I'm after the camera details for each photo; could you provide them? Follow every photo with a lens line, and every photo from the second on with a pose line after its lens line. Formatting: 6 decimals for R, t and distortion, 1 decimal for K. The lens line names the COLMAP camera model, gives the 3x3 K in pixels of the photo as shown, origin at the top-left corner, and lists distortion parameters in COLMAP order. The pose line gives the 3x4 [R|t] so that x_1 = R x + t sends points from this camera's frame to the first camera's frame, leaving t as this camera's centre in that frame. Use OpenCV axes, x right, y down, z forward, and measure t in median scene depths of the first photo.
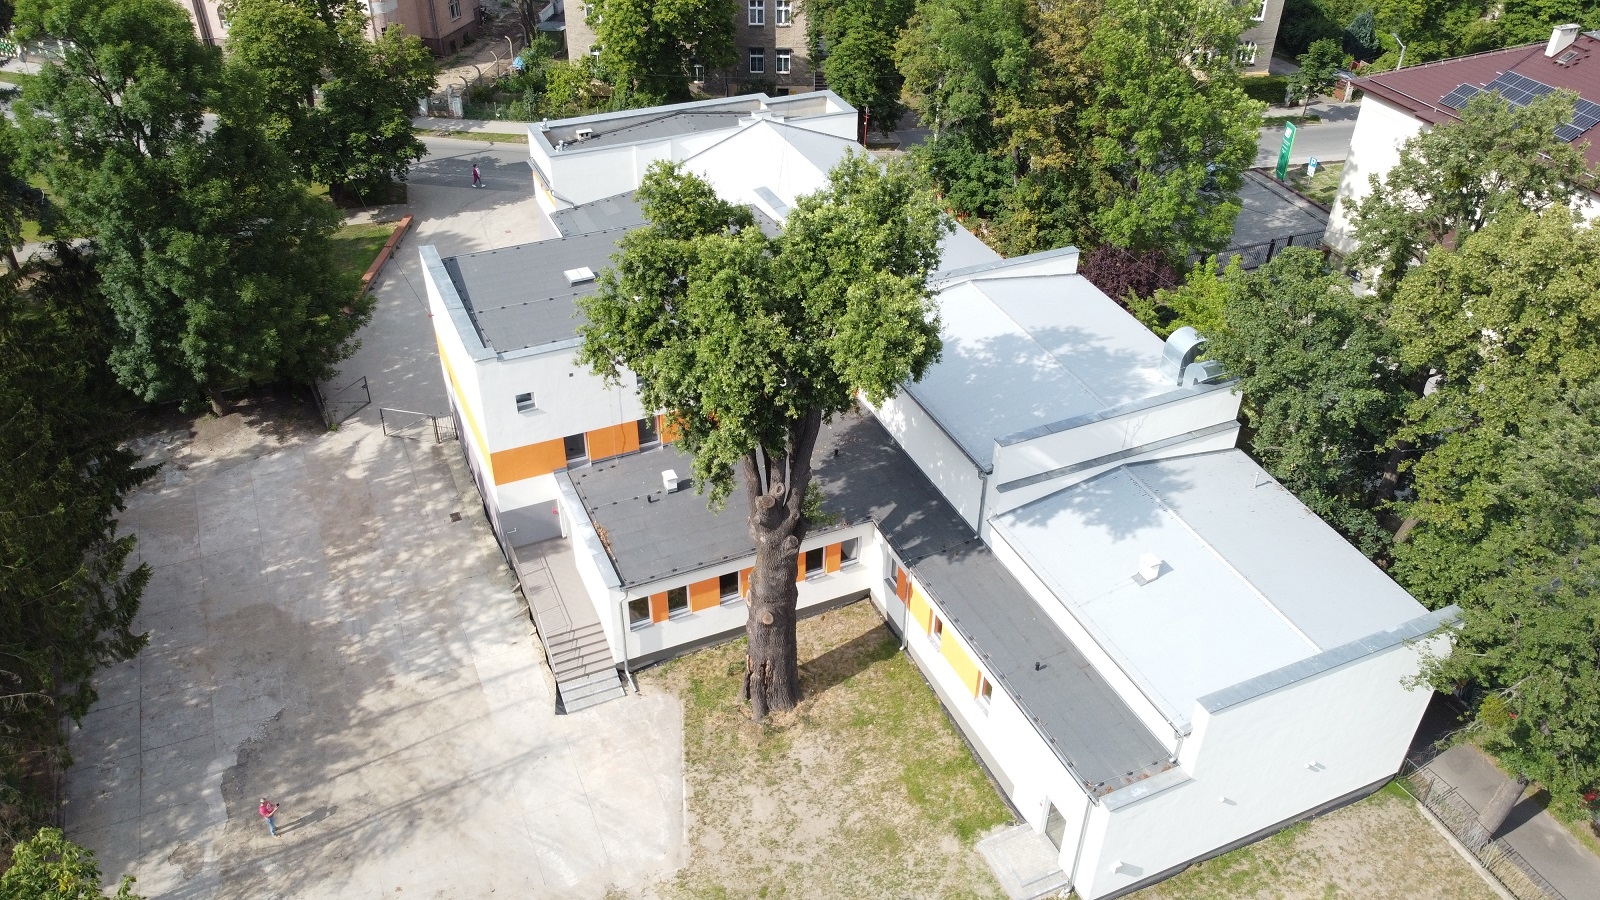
lens RADIAL K [[1221.0, 0, 795.6], [0, 1221.0, 451.5], [0, 0, 1]] dist [0.003099, -0.008973]
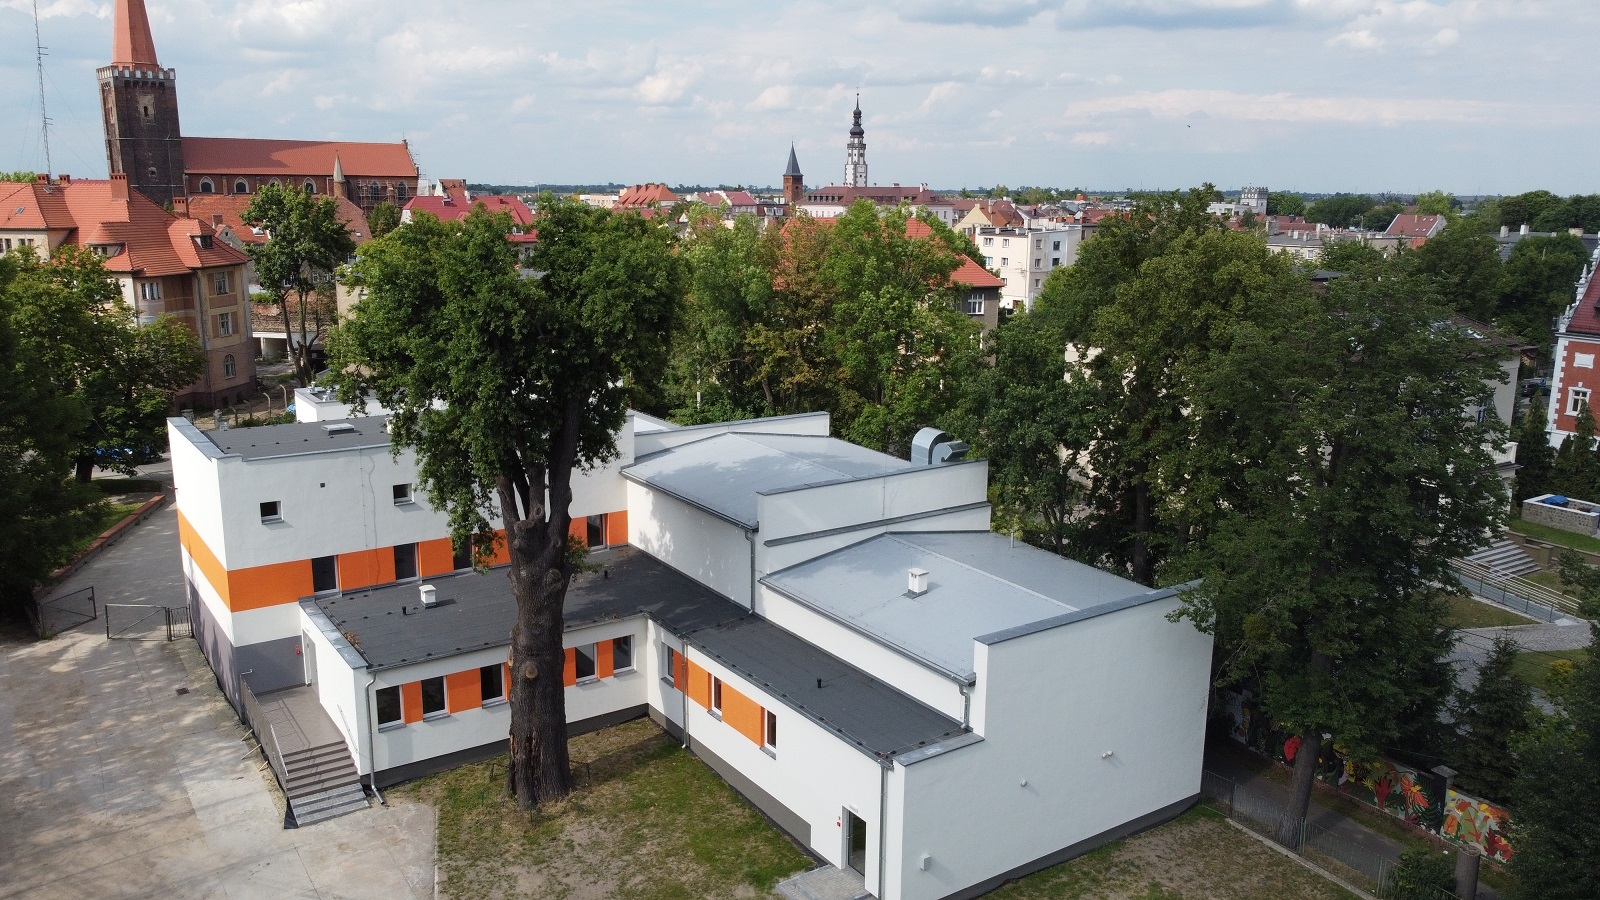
lens RADIAL K [[1221.0, 0, 795.6], [0, 1221.0, 451.5], [0, 0, 1]] dist [0.003099, -0.008973]
pose [[0.983989, -0.037375, 0.174264, 0.018573], [0.102988, 0.917235, -0.384802, 0.345054], [-0.145459, 0.396588, 0.906399, 0.060890]]
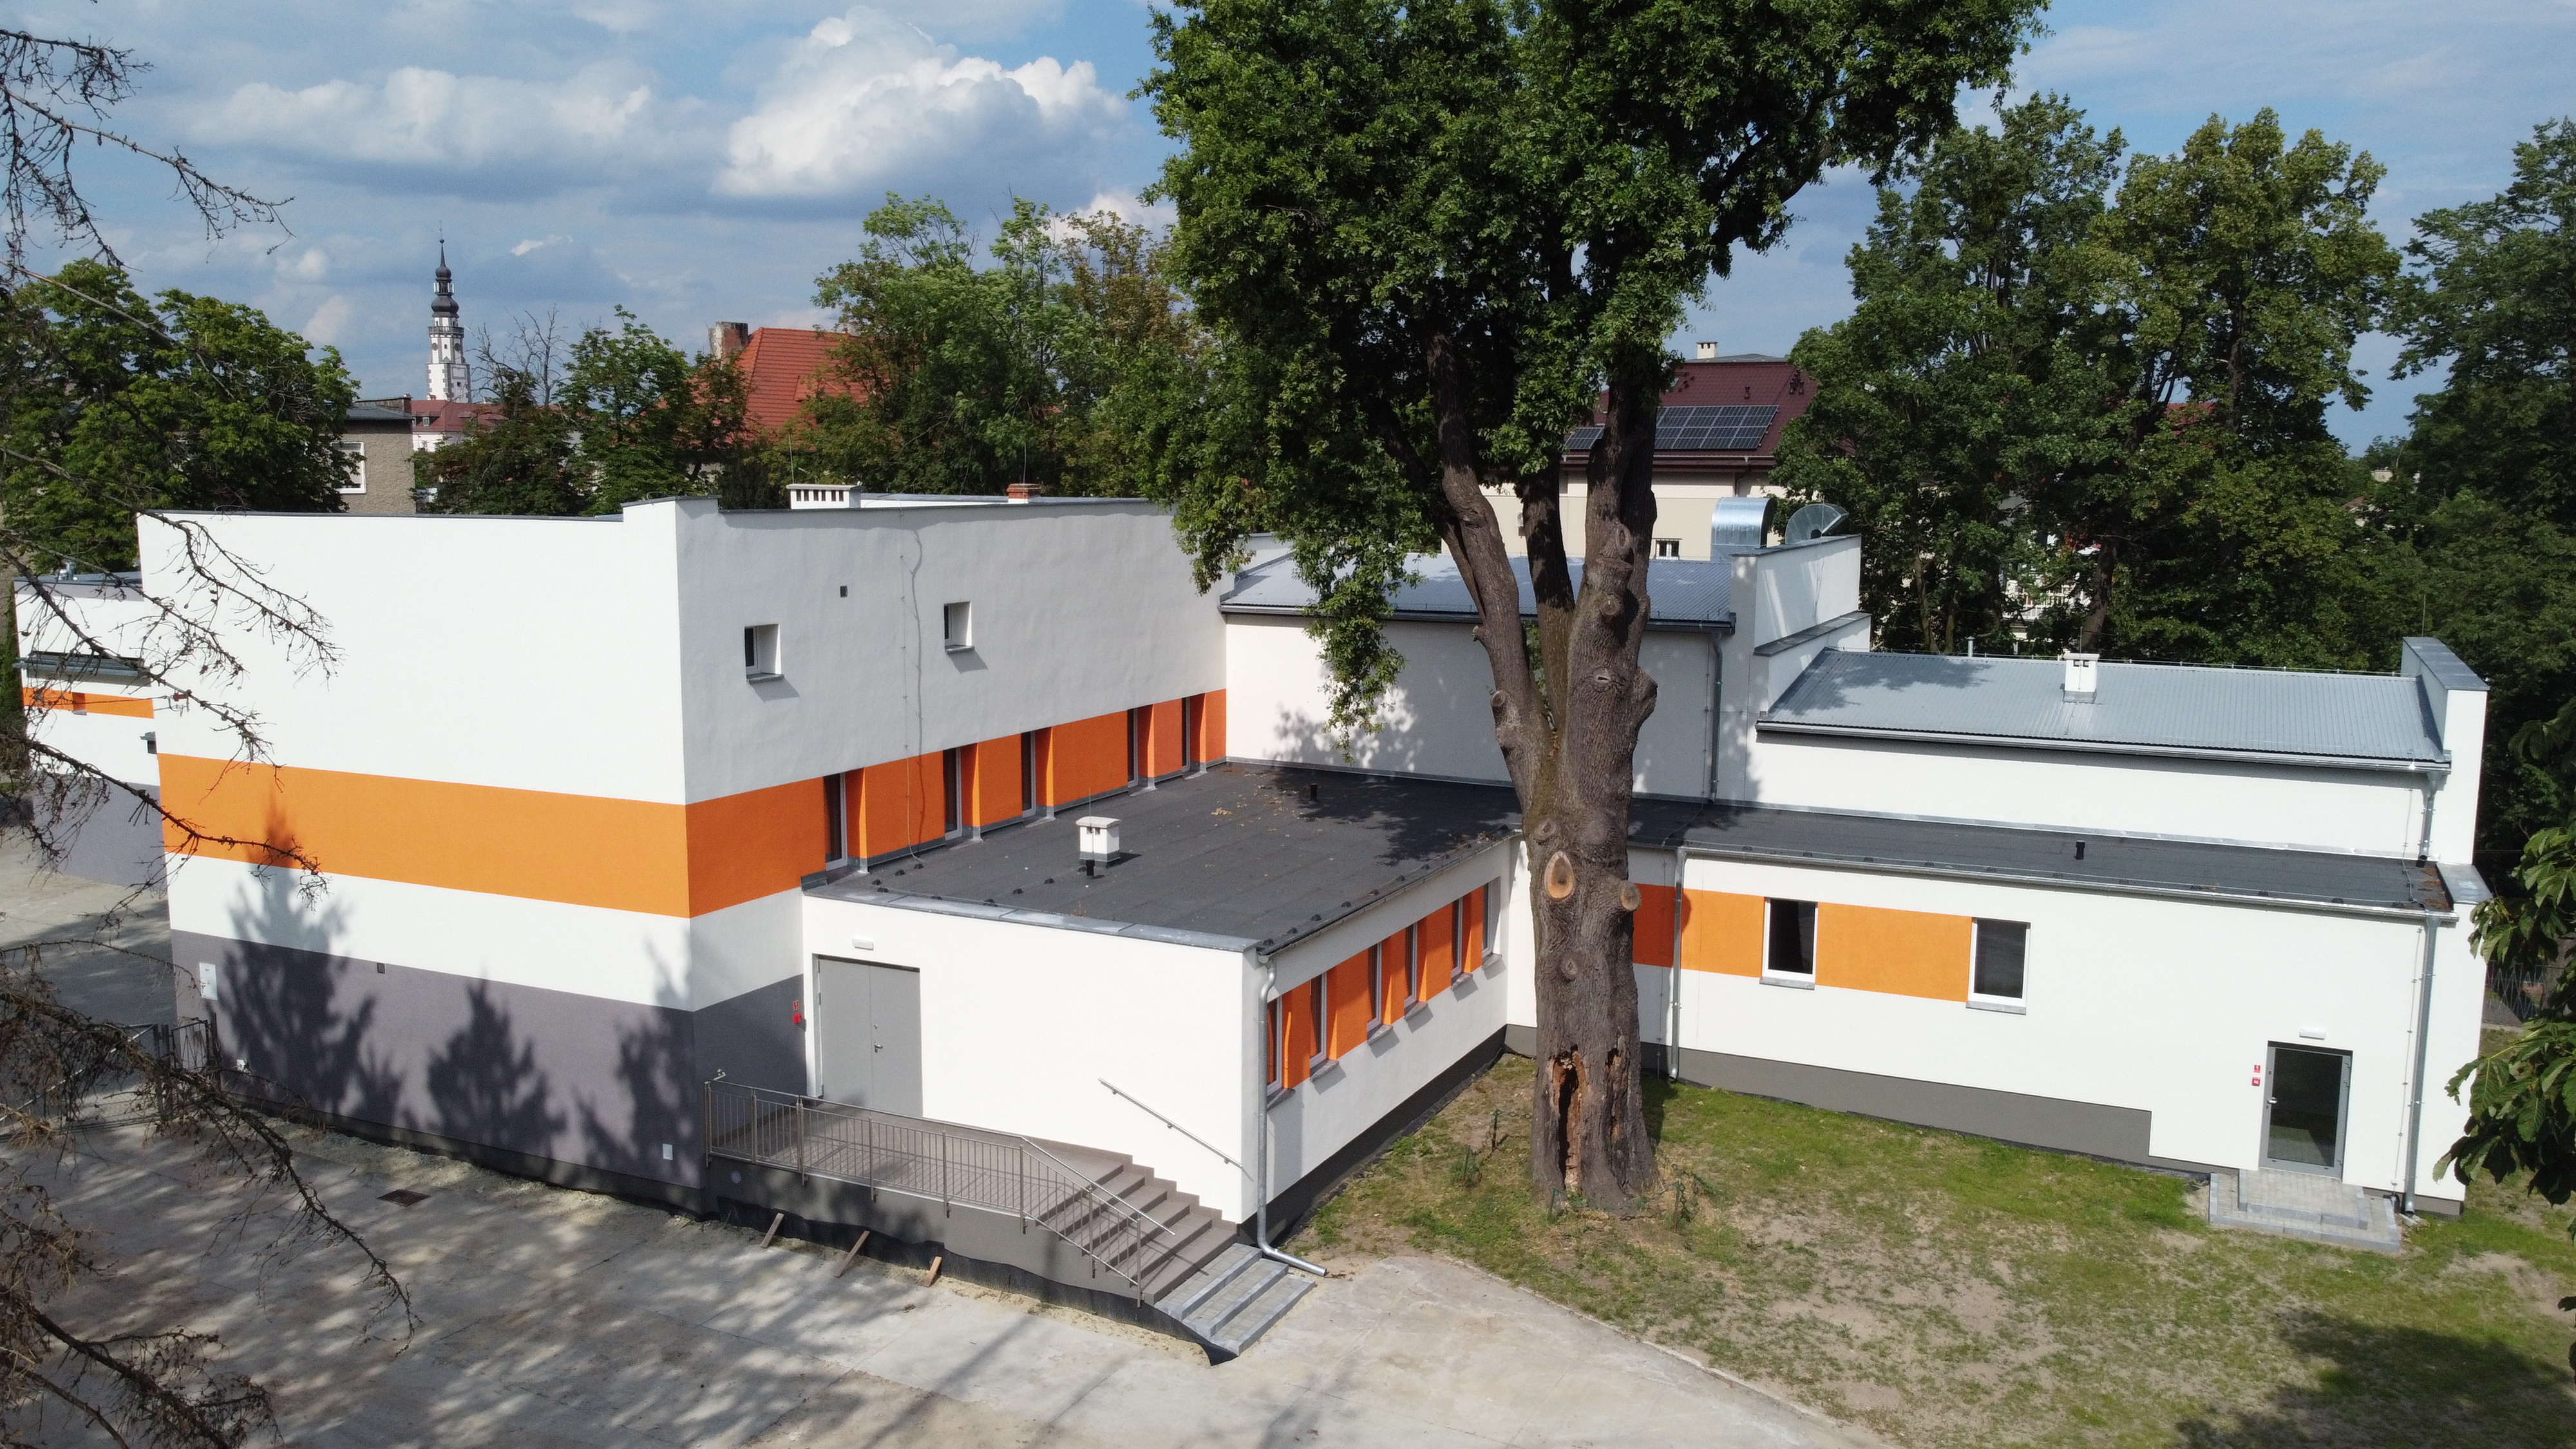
lens RADIAL K [[1965.8, 0, 1280.9], [0, 1965.8, 727.0], [0, 0, 1]] dist [0.003099, -0.008973]
pose [[0.762546, -0.088750, 0.640818, -0.517736], [0.376529, 0.866371, -0.328065, 0.251183], [-0.526070, 0.491451, 0.694065, 0.541310]]
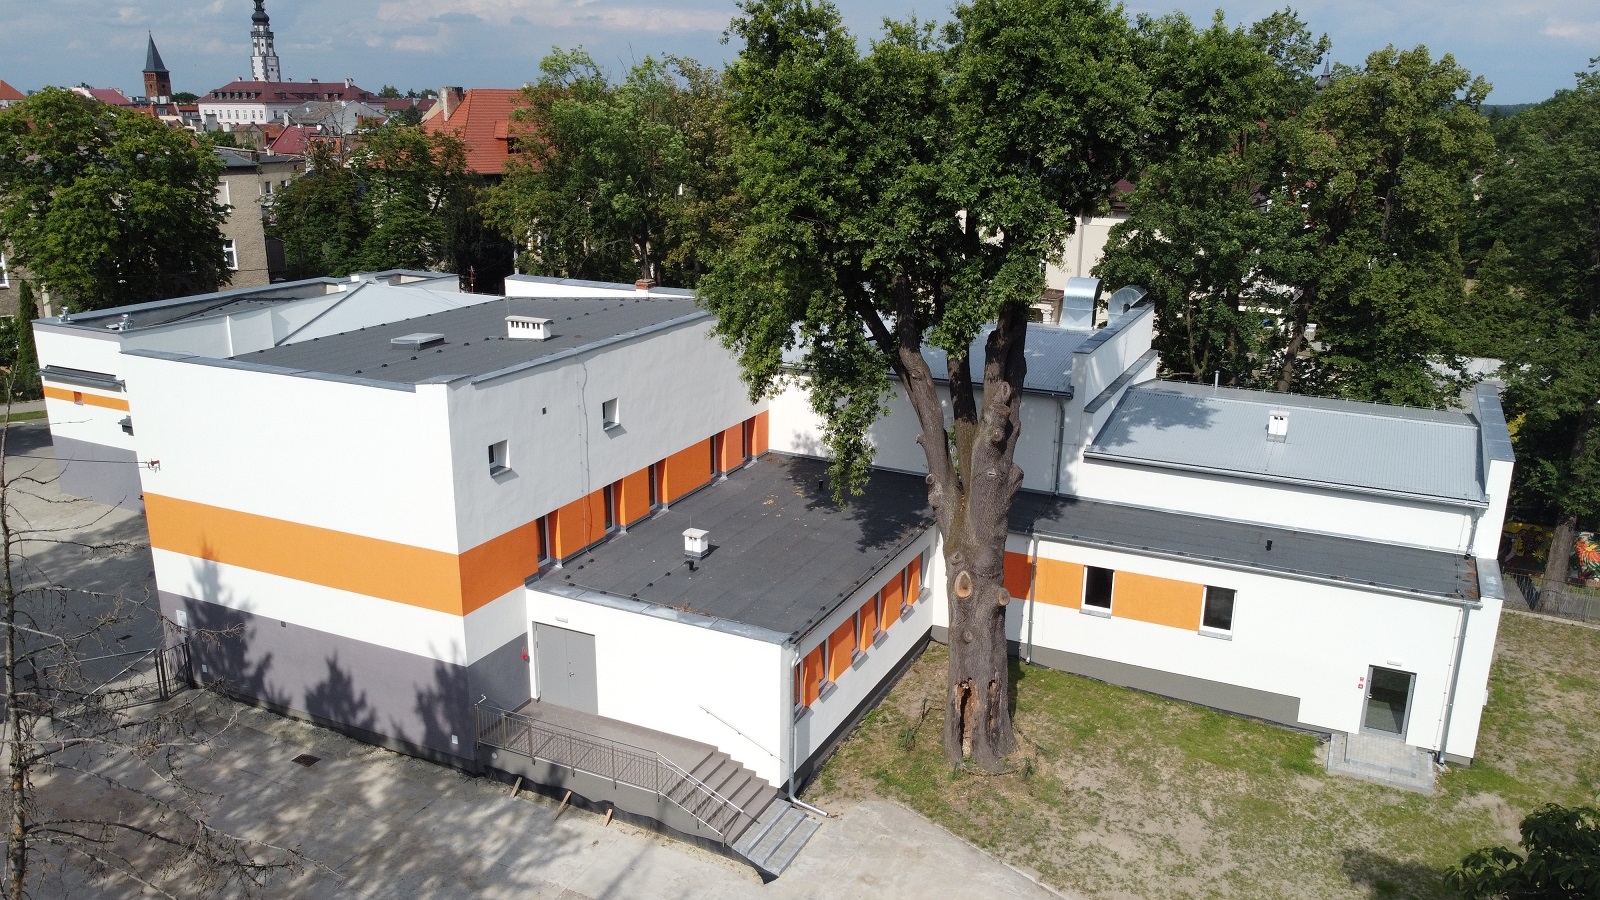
lens RADIAL K [[1221.0, 0, 795.6], [0, 1221.0, 451.5], [0, 0, 1]] dist [0.003099, -0.008973]
pose [[0.763509, -0.179425, 0.620371, -0.528074], [0.373337, 0.906471, -0.197305, 0.148607], [-0.526947, 0.382252, 0.759085, 0.460228]]
